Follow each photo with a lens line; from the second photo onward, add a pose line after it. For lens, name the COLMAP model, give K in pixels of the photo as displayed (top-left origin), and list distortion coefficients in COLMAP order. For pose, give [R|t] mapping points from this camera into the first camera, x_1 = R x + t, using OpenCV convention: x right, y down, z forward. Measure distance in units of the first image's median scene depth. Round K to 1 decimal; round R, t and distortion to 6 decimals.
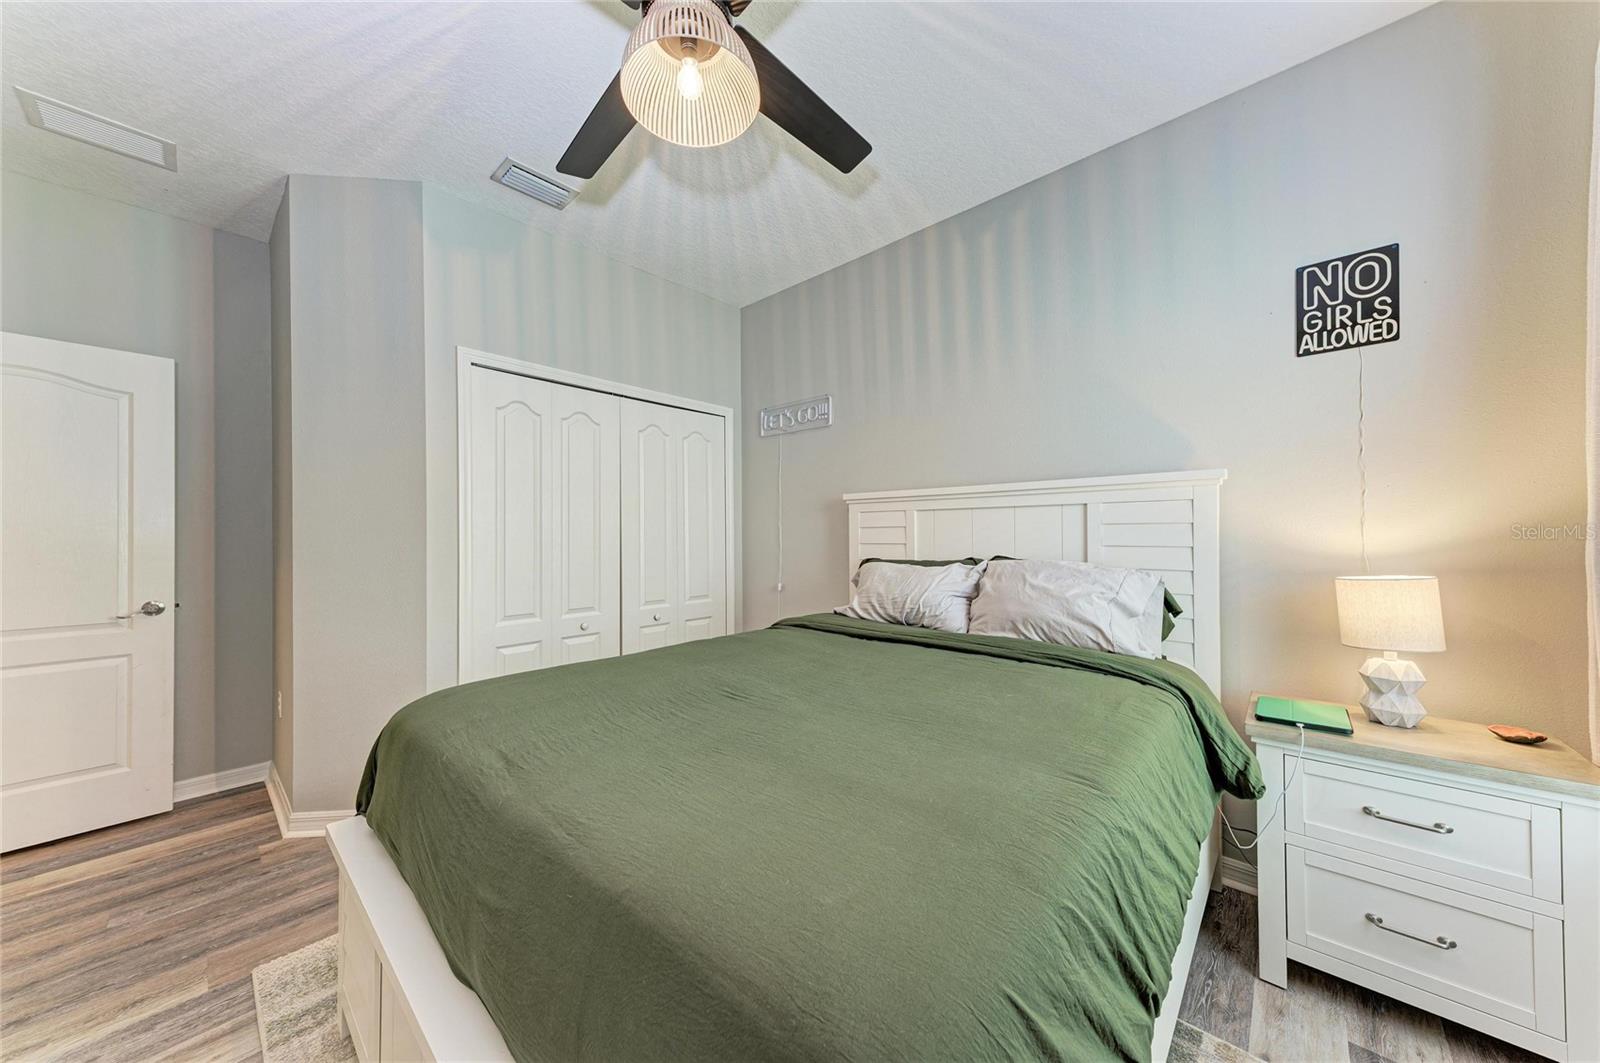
lens RADIAL K [[537.7, 0, 803.3], [0, 537.7, 531.9], [0, 0, 1]] dist [0.011628, -0.001178]
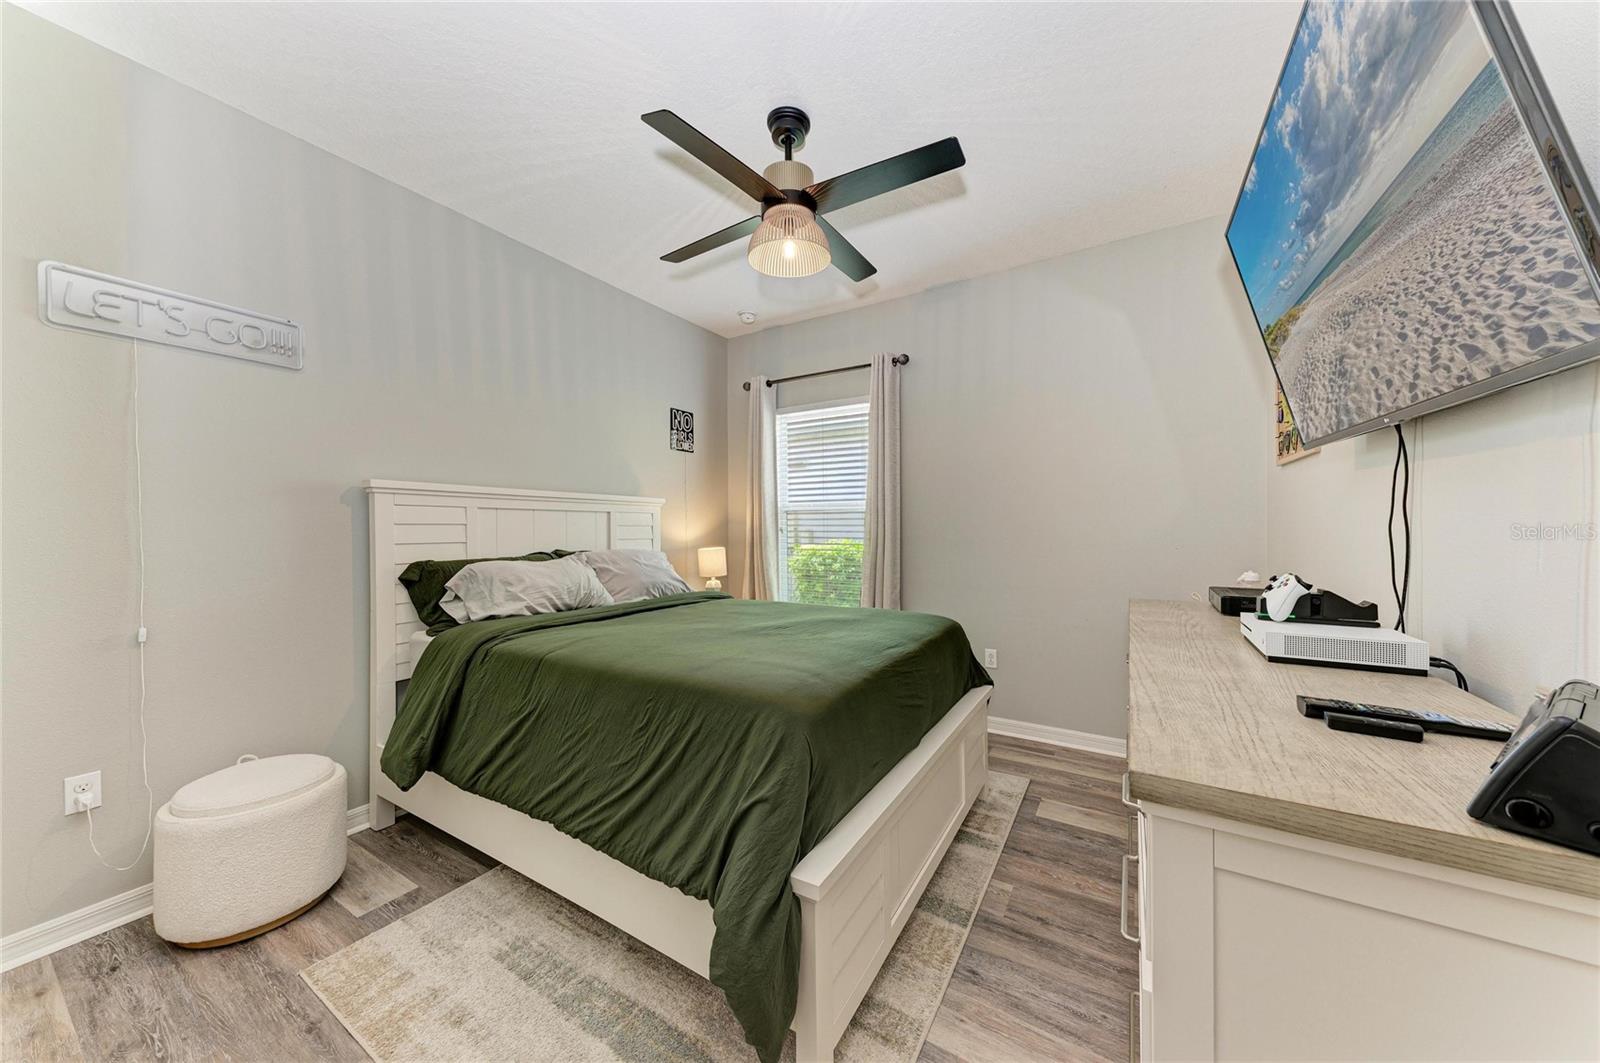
lens RADIAL K [[537.7, 0, 802.8], [0, 537.7, 532.1], [0, 0, 1]] dist [0.011628, -0.001178]
pose [[-0.178045, 0.008300, 0.983987, -1.048975], [0.006144, 0.999954, -0.007323, 0.017826], [-0.984003, 0.004742, -0.178088, 0.731930]]
